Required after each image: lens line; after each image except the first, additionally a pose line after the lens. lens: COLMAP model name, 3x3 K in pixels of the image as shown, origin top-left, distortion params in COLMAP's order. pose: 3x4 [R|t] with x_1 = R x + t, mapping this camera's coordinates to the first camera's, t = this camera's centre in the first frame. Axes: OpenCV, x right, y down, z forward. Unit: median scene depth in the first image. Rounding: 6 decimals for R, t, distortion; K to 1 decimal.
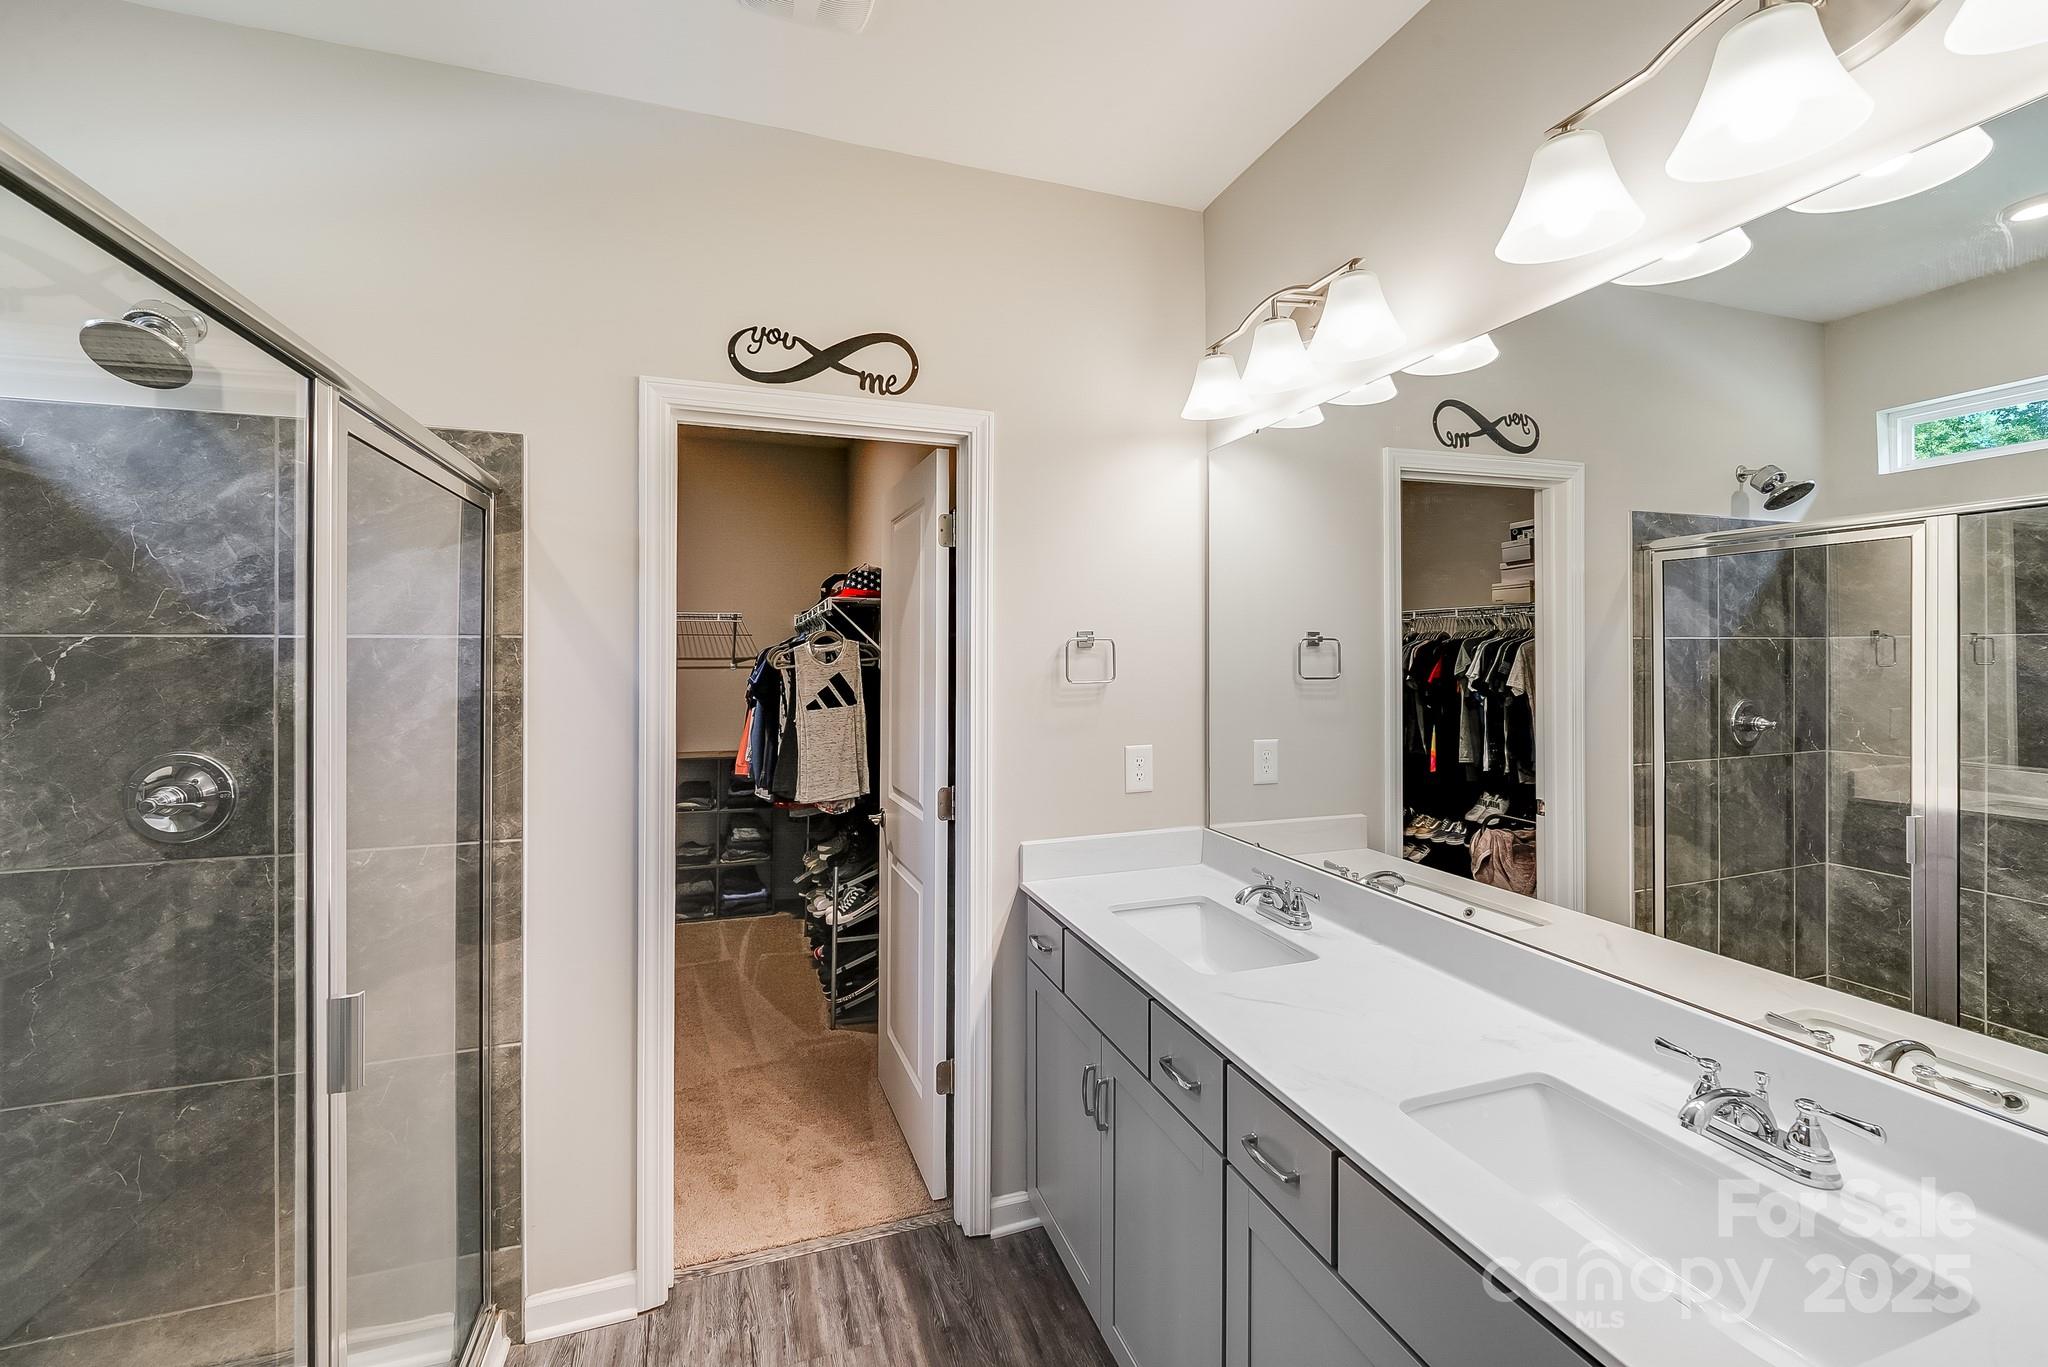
lens RADIAL K [[840.8, 0, 1026.0], [0, 840.8, 658.1], [0, 0, 1]] dist [-0.001481, -0.000091]
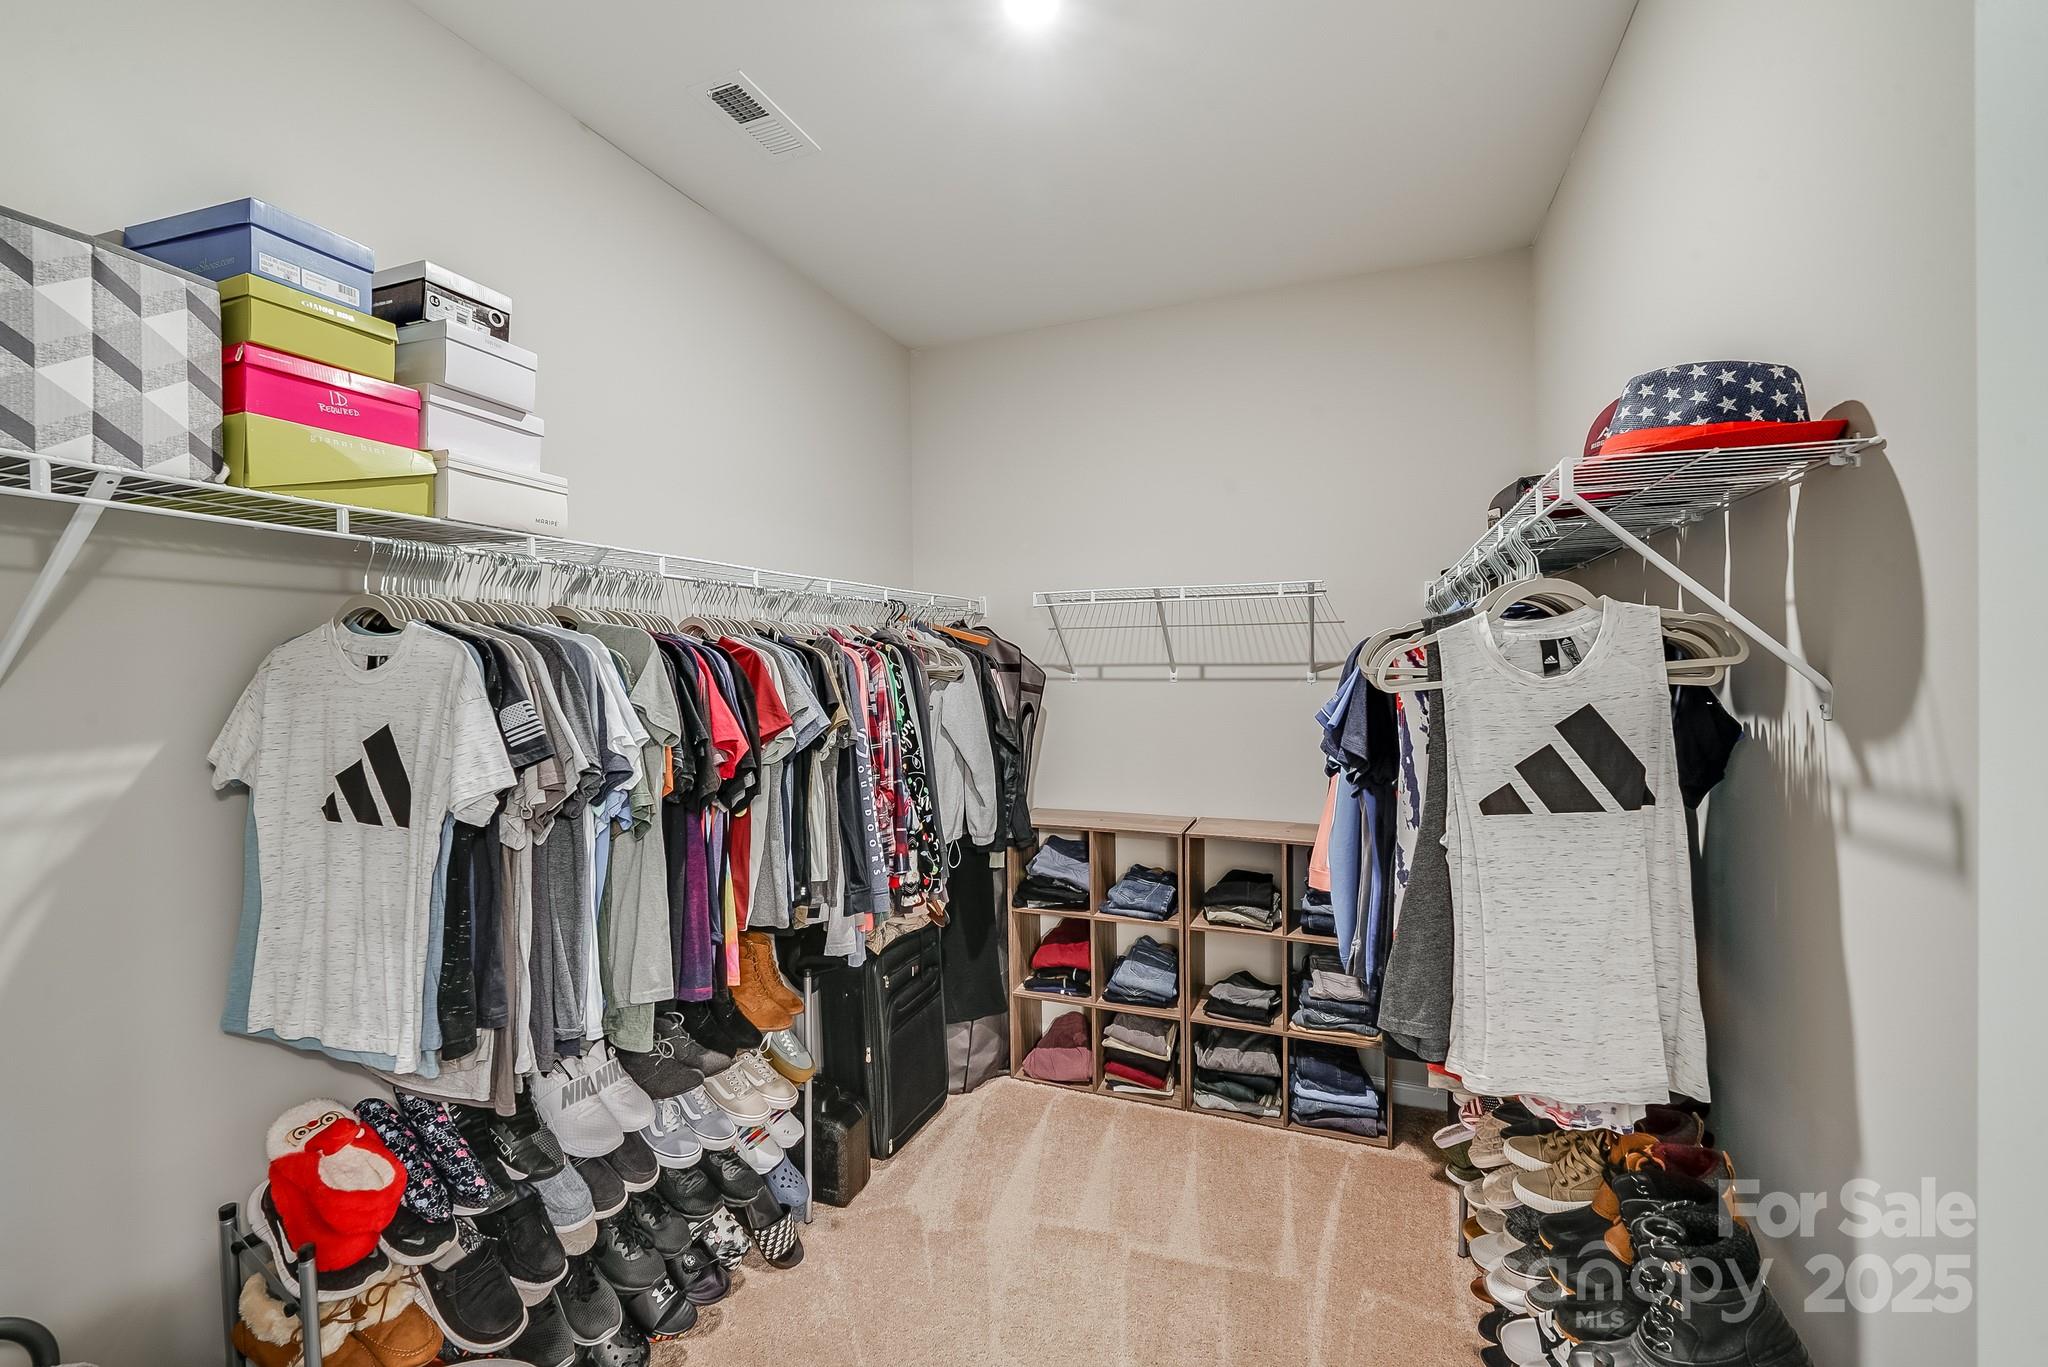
lens RADIAL K [[840.8, 0, 1026.0], [0, 840.8, 658.1], [0, 0, 1]] dist [-0.001481, -0.000091]
pose [[0.762314, -0.009099, -0.647144, -0.099041], [0.005343, 0.999956, -0.007765, 0.000259], [0.647186, 0.002462, 0.762328, 0.340526]]
